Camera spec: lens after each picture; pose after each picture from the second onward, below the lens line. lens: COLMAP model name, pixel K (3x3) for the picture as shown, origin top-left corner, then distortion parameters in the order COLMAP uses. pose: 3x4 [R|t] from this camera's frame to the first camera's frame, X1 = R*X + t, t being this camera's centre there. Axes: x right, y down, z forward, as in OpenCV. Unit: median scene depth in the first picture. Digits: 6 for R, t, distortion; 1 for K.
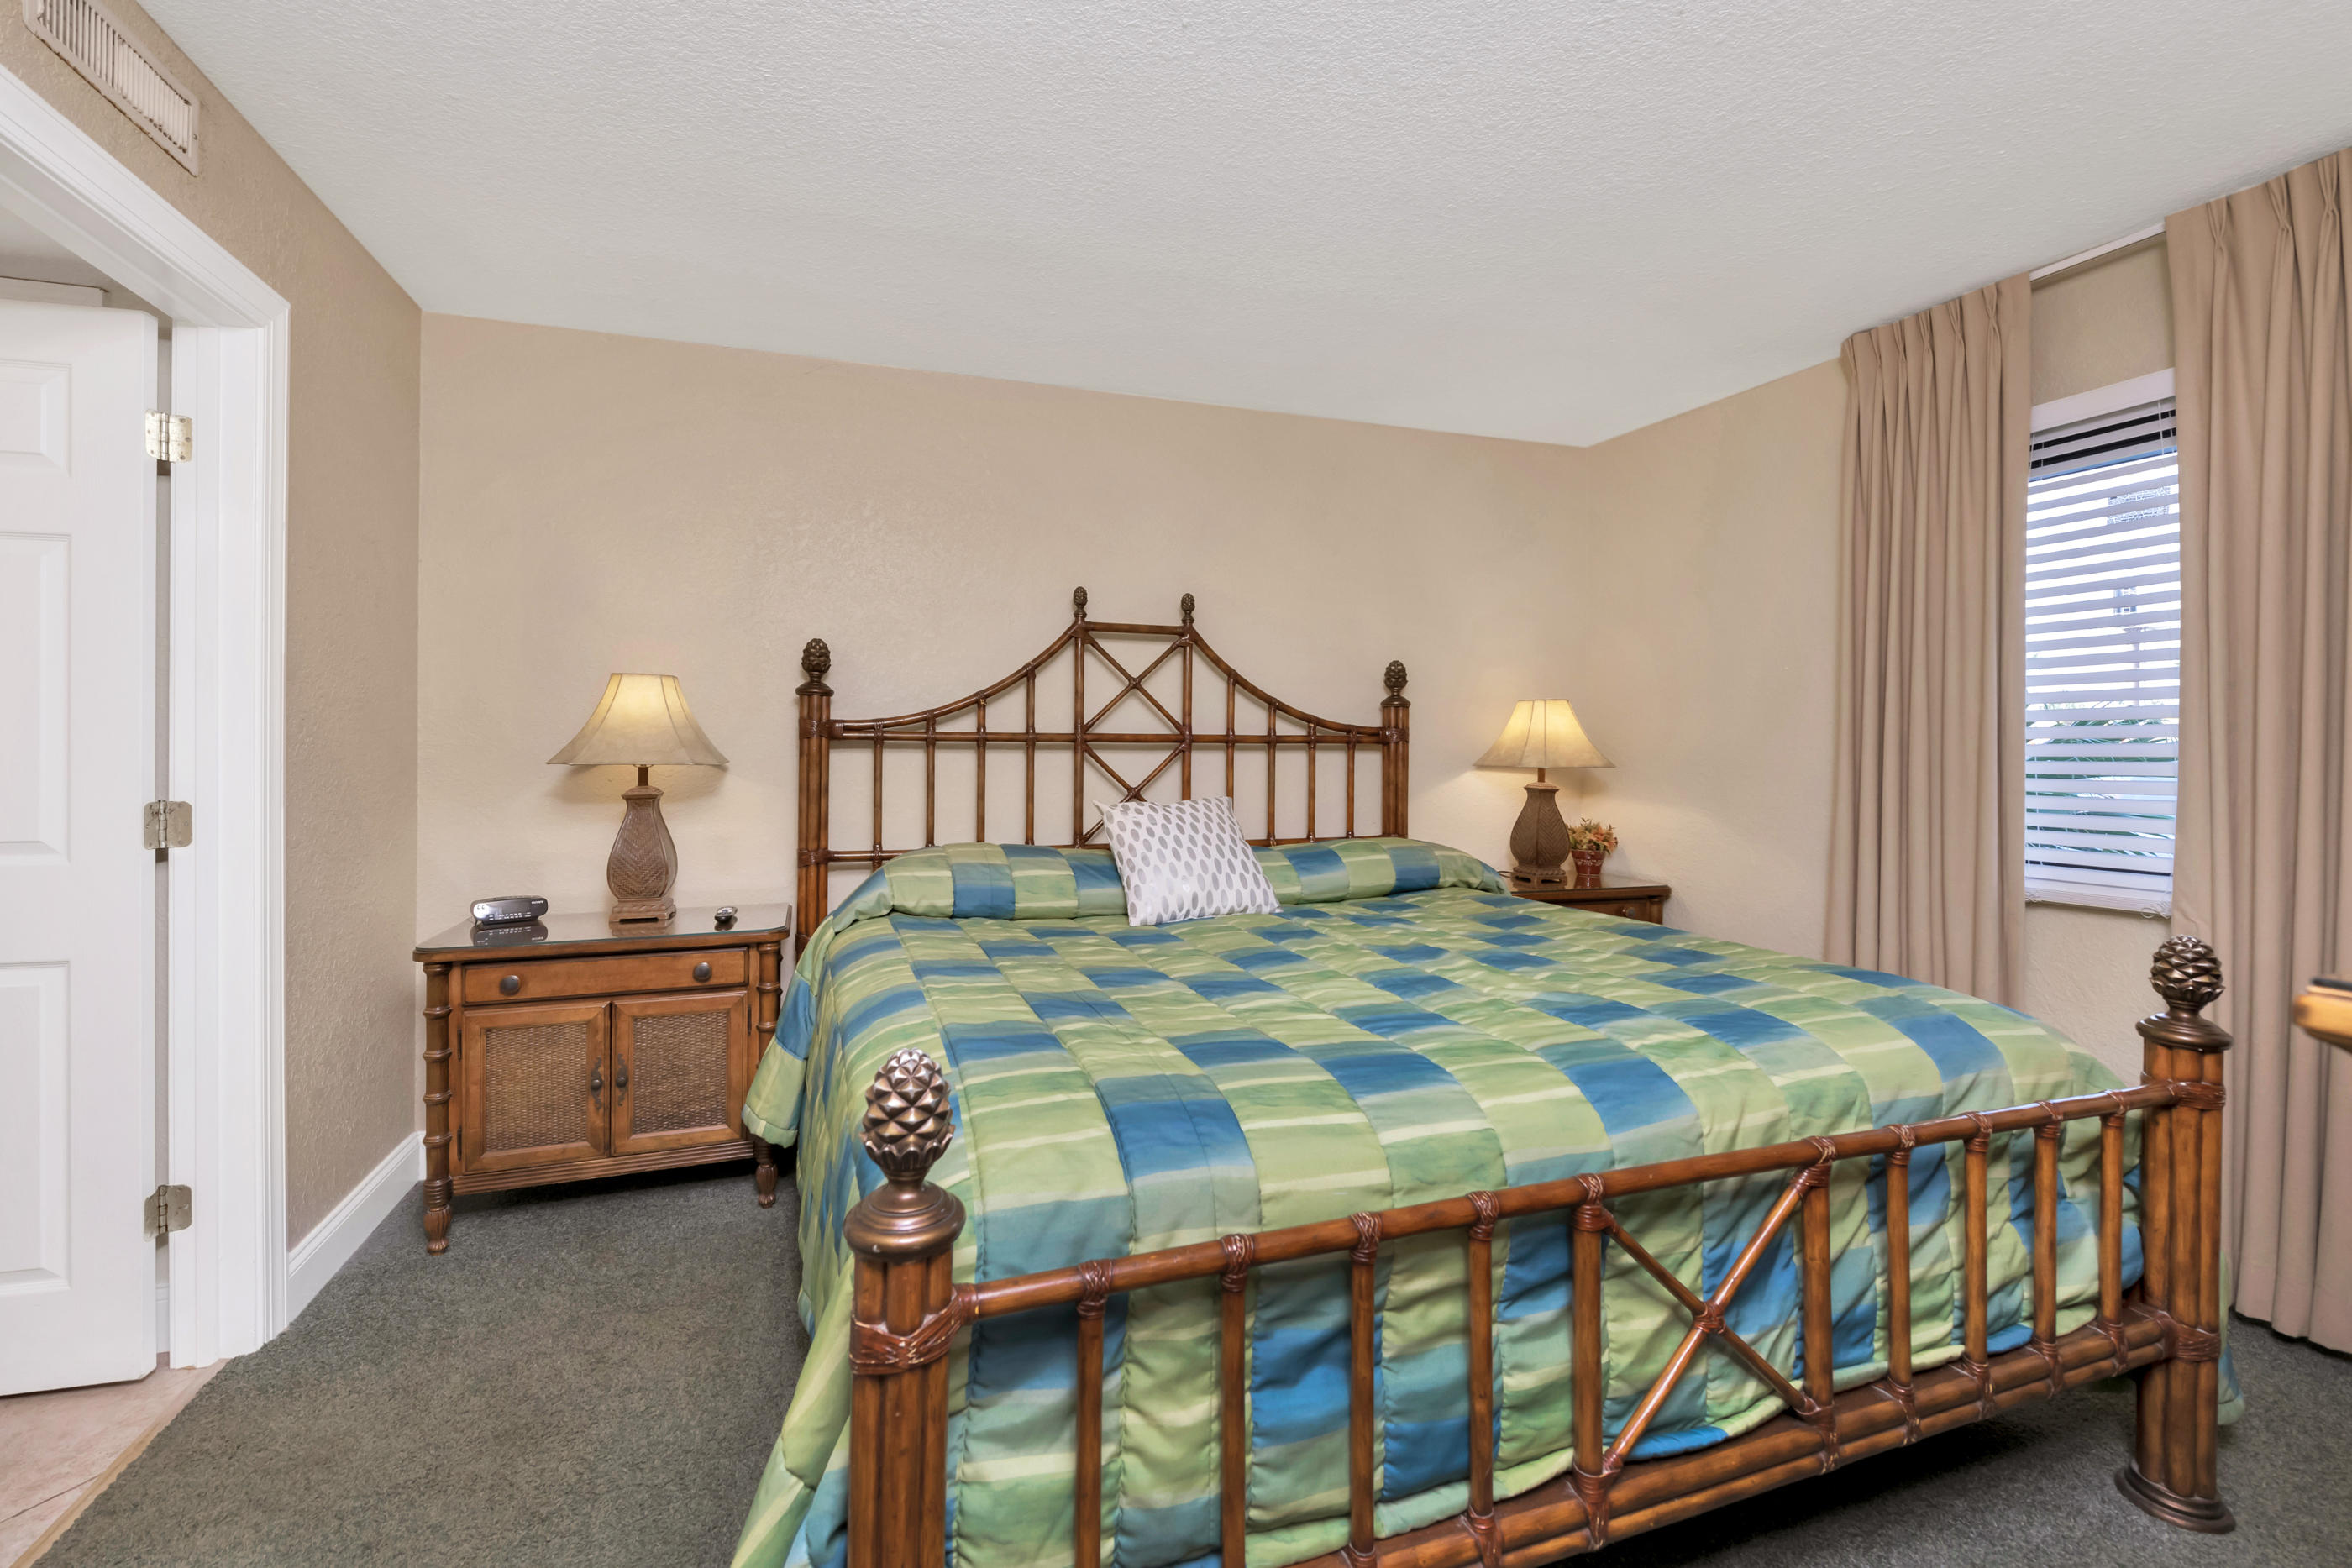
lens RADIAL K [[957.3, 0, 1180.7], [0, 957.3, 745.0], [0, 0, 1]] dist [0.001287, -0.005992]
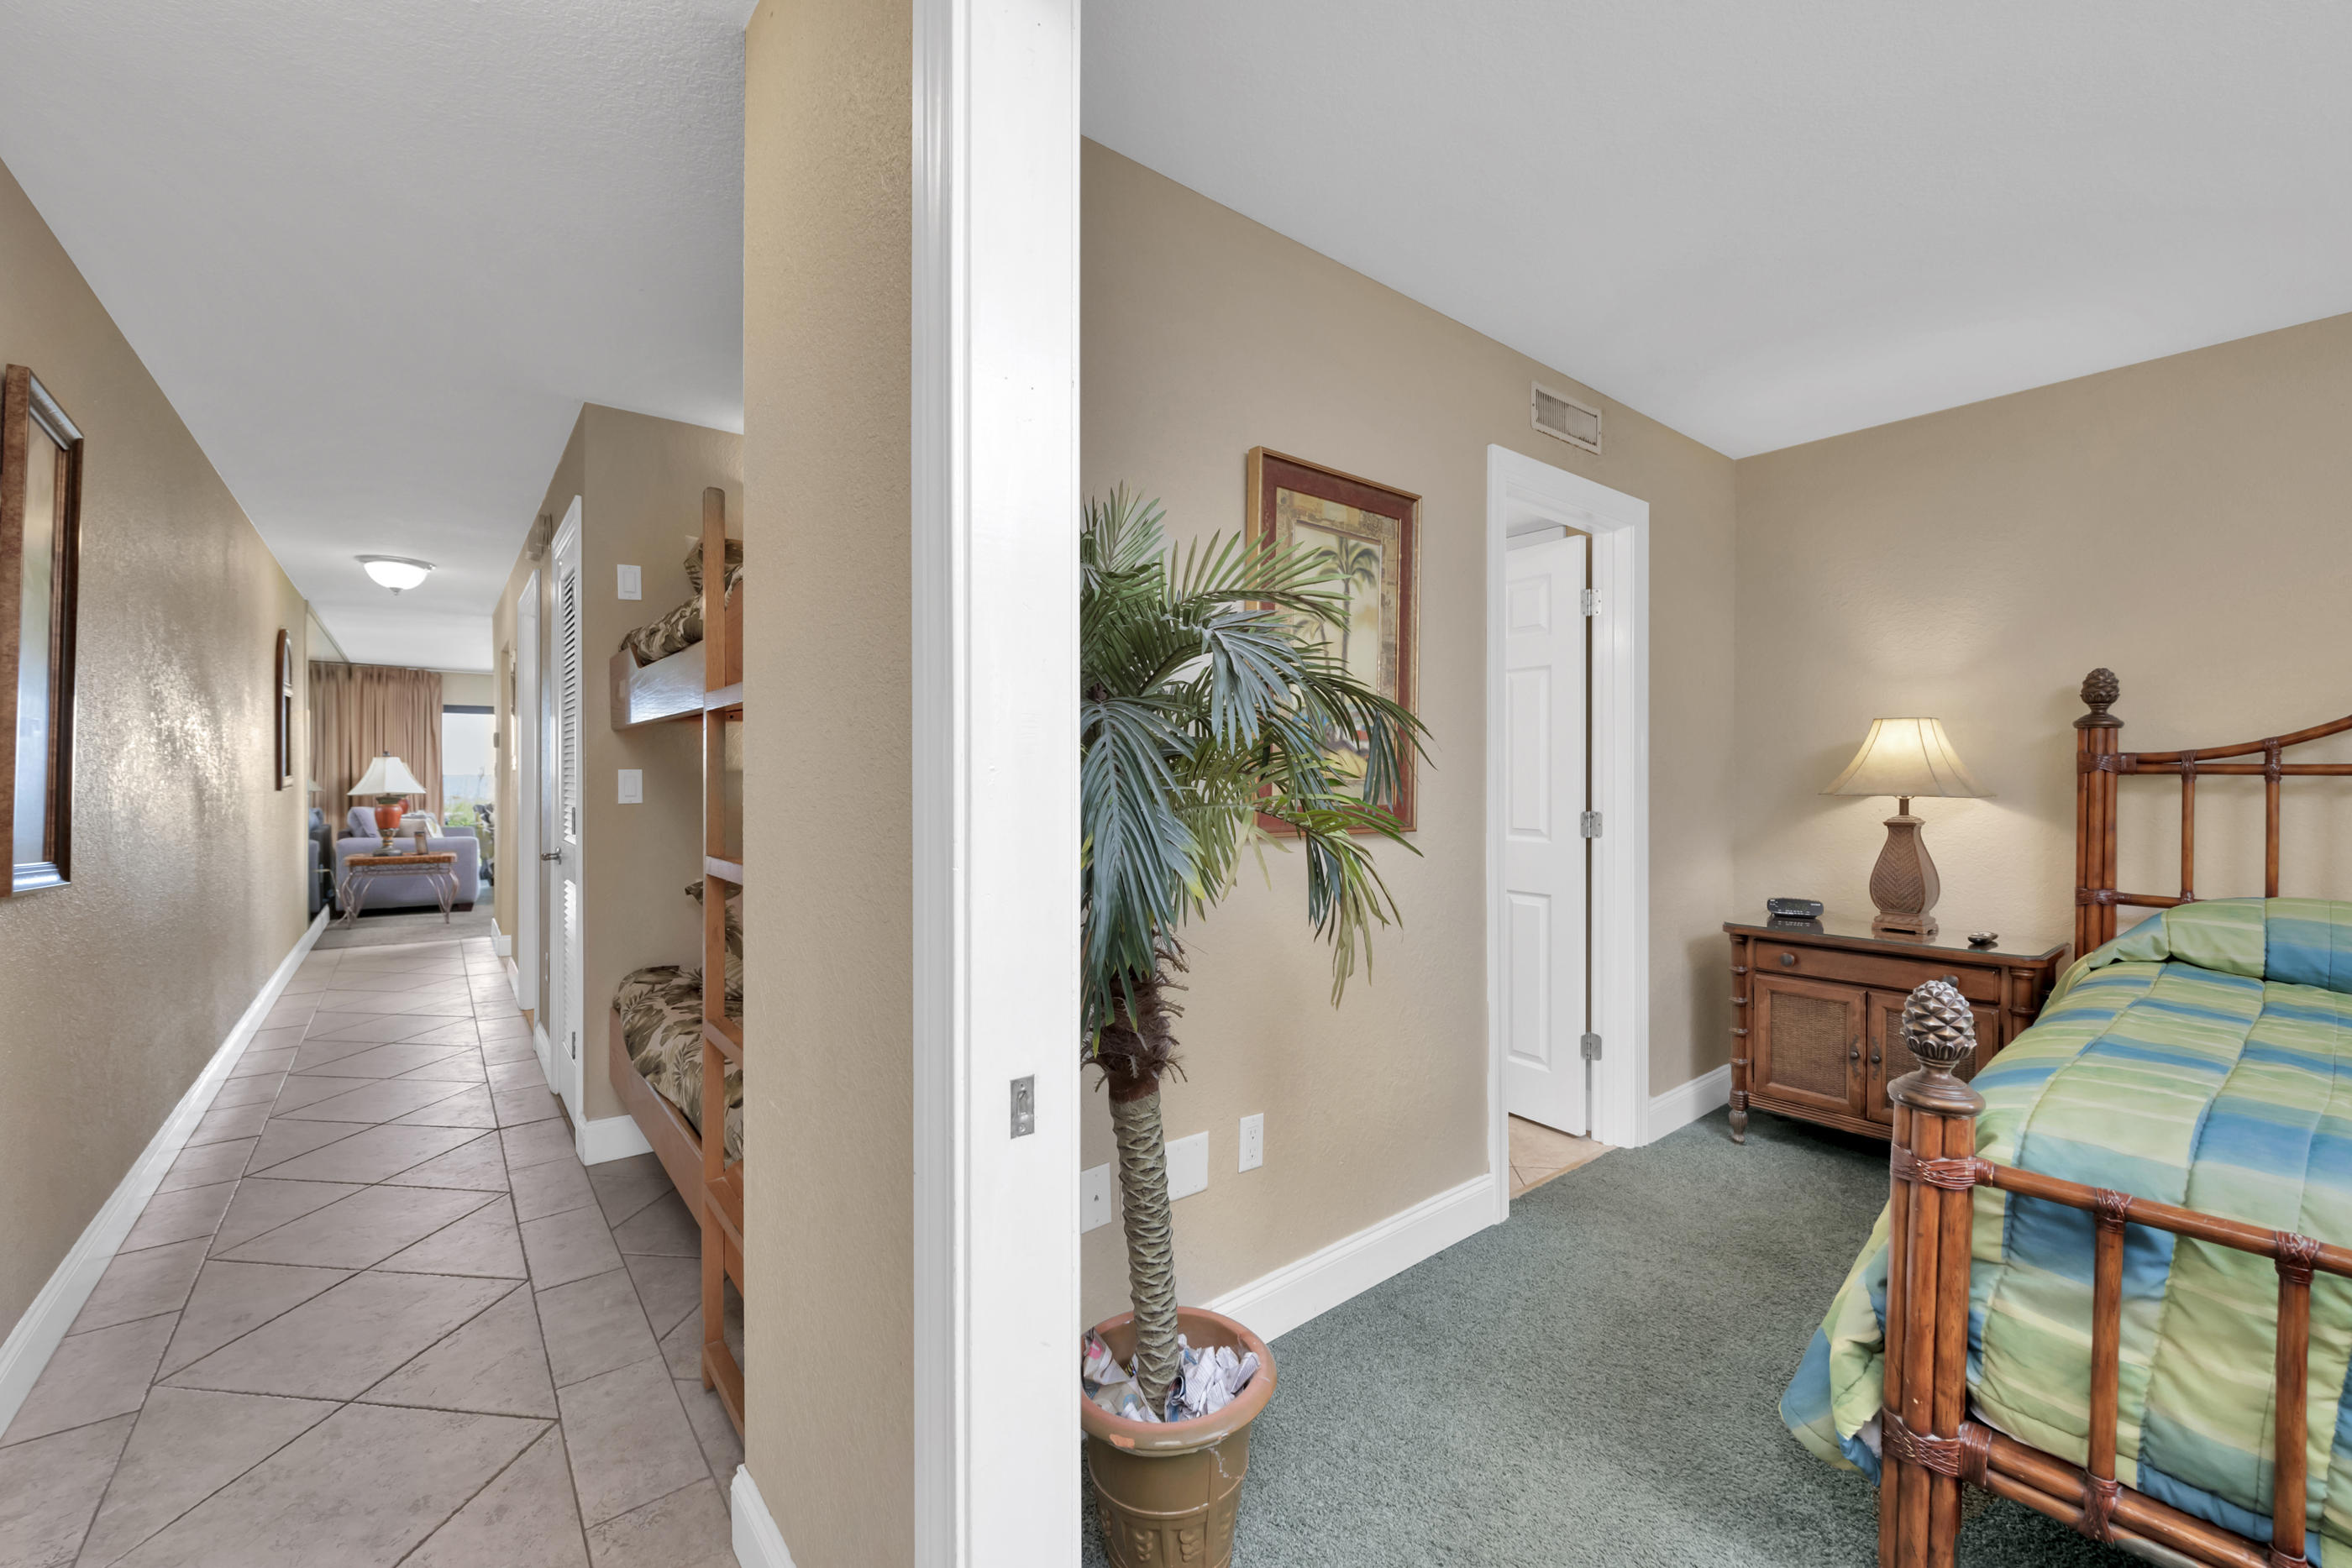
lens RADIAL K [[929.7, 0, 1181.0], [0, 929.7, 766.9], [0, 0, 1]] dist [-0.019665, 0.000083]
pose [[0.315558, -0.013126, -0.948815, 0.233282], [-0.000204, 0.999903, -0.013901, 0.000454], [0.948906, 0.004580, 0.315525, -0.189477]]
